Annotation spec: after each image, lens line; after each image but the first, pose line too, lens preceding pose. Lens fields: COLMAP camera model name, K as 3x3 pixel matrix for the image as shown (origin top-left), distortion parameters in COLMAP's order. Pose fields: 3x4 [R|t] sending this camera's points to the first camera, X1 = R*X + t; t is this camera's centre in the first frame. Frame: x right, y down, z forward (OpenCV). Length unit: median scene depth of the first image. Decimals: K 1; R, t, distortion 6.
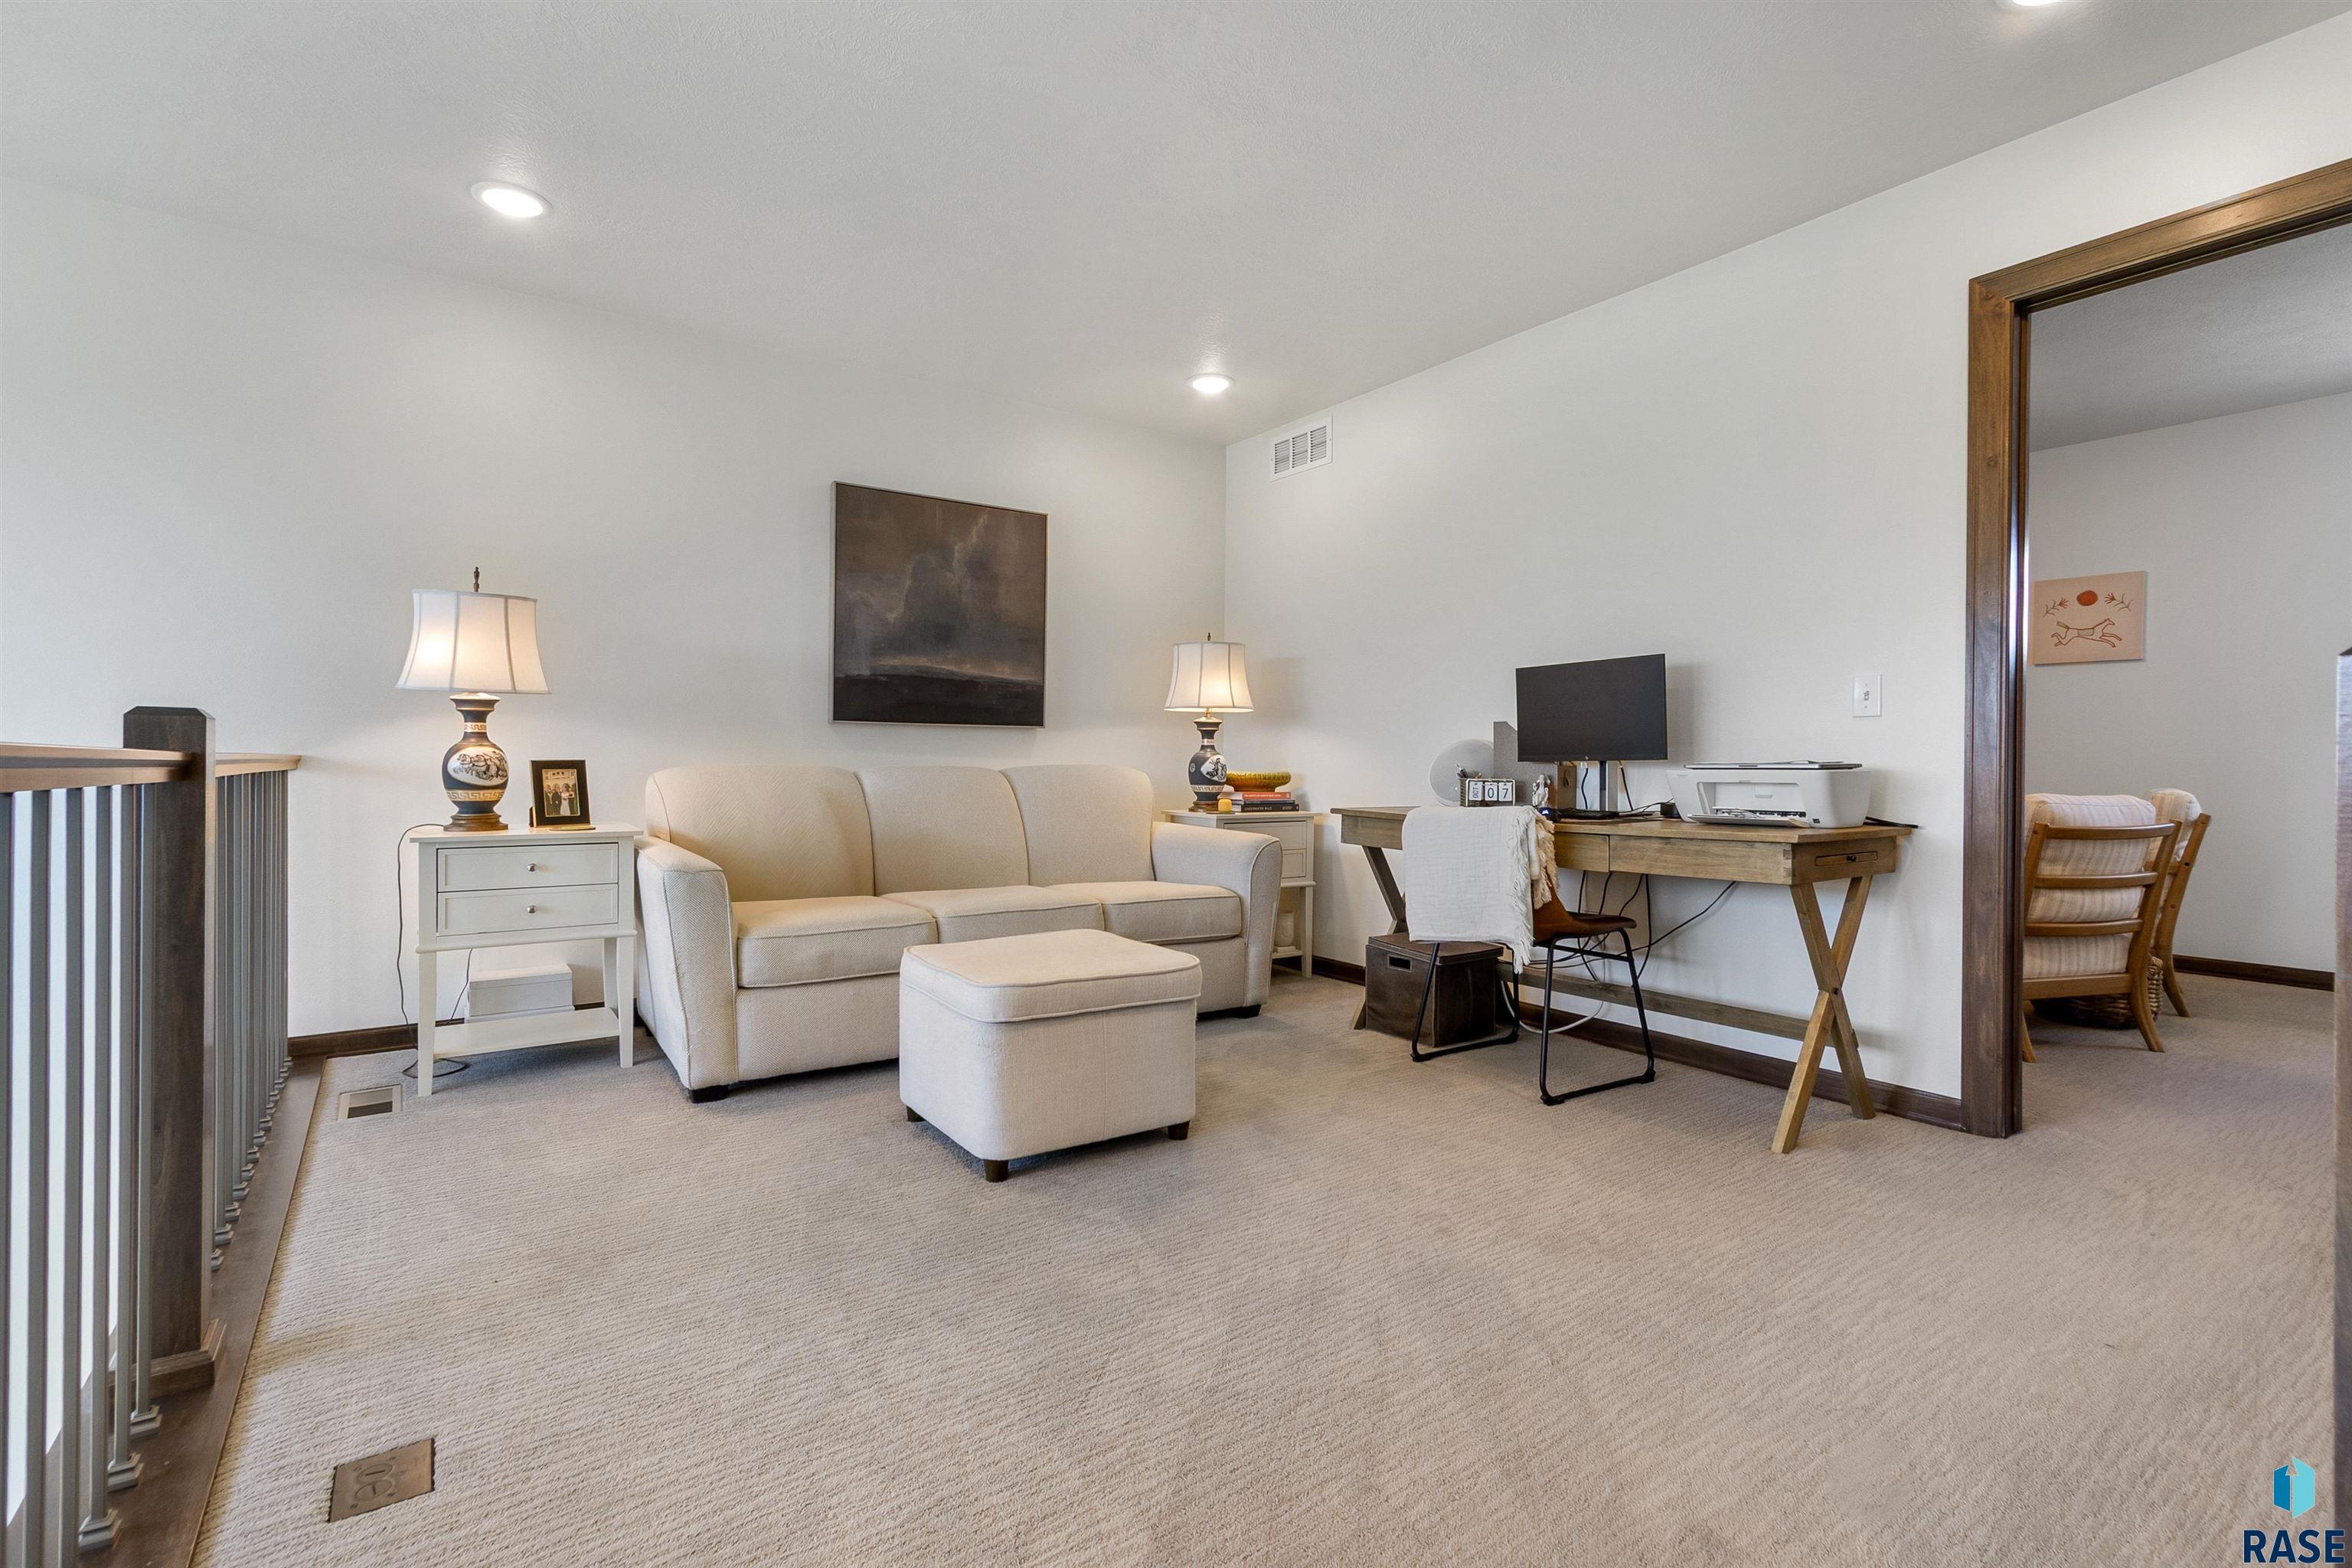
lens RADIAL K [[1074.0, 0, 1189.5], [0, 1074.0, 767.1], [0, 0, 1]] dist [0.004991, -0.001580]
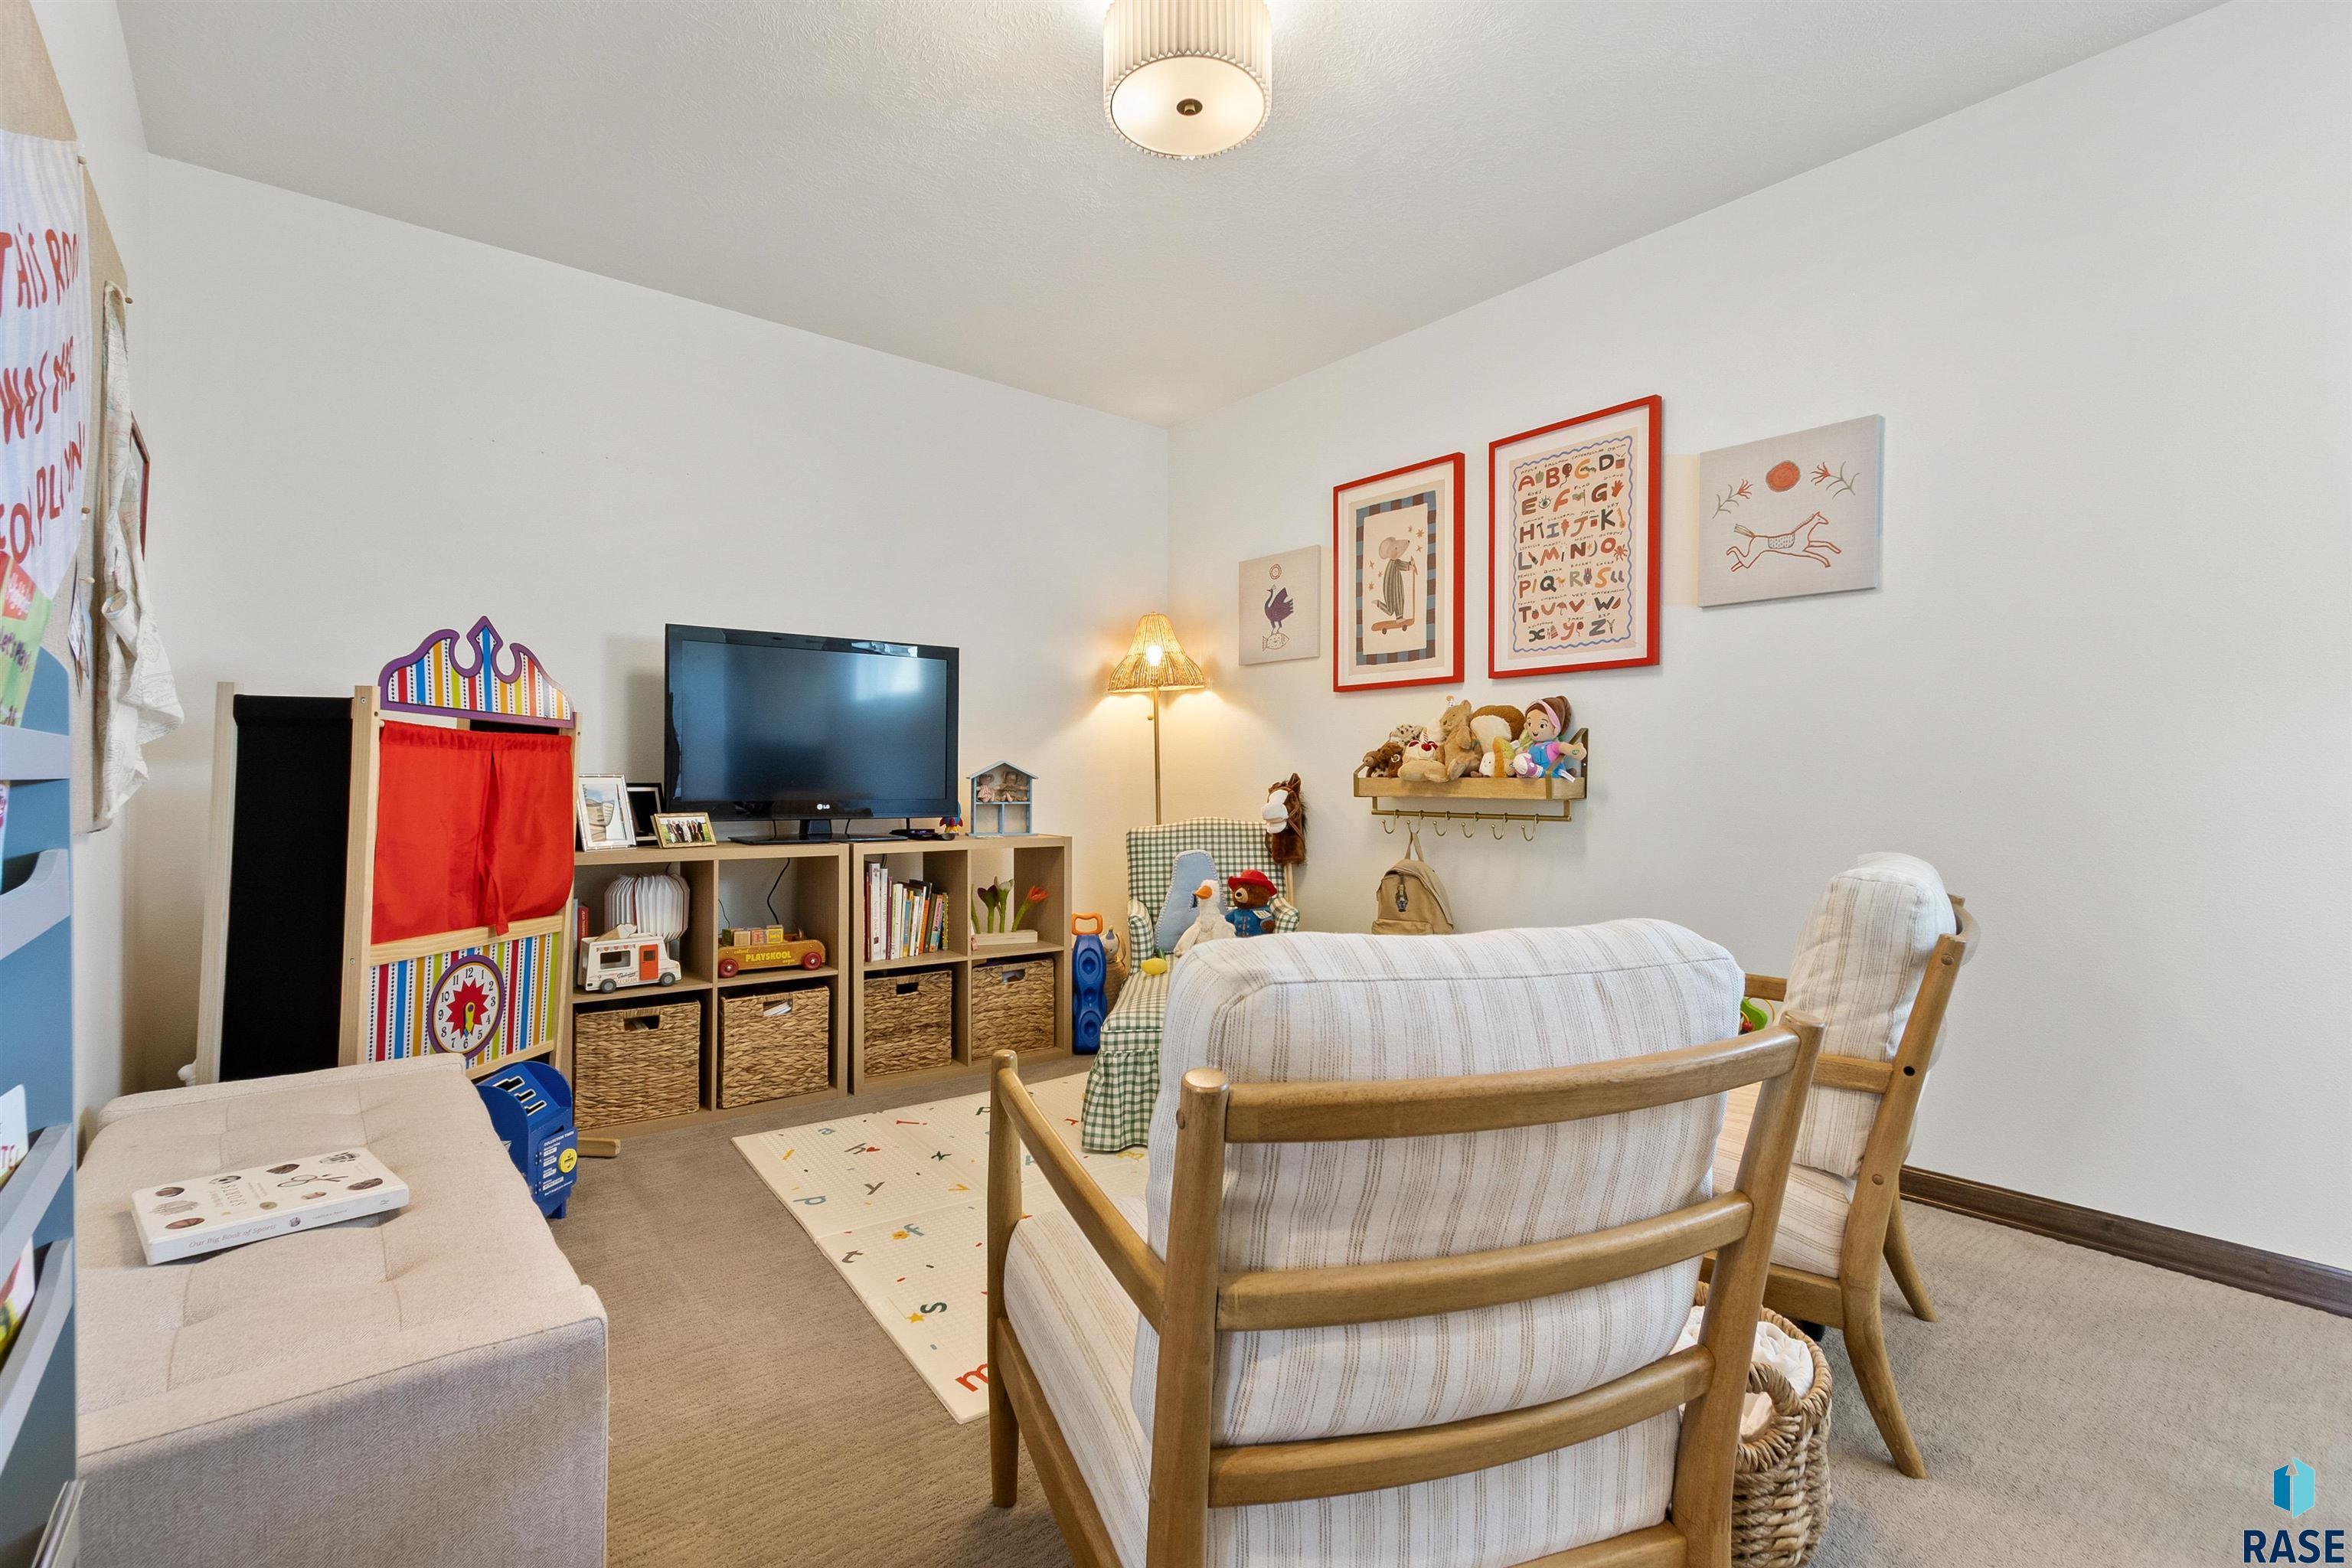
lens RADIAL K [[1074.0, 0, 1159.2], [0, 1074.0, 786.9], [0, 0, 1]] dist [0.004991, -0.001580]
pose [[0.997600, -0.003698, 0.069139, 0.644766], [0.003561, 0.999991, 0.002094, -0.009638], [-0.069146, -0.001843, 0.997605, 0.649628]]
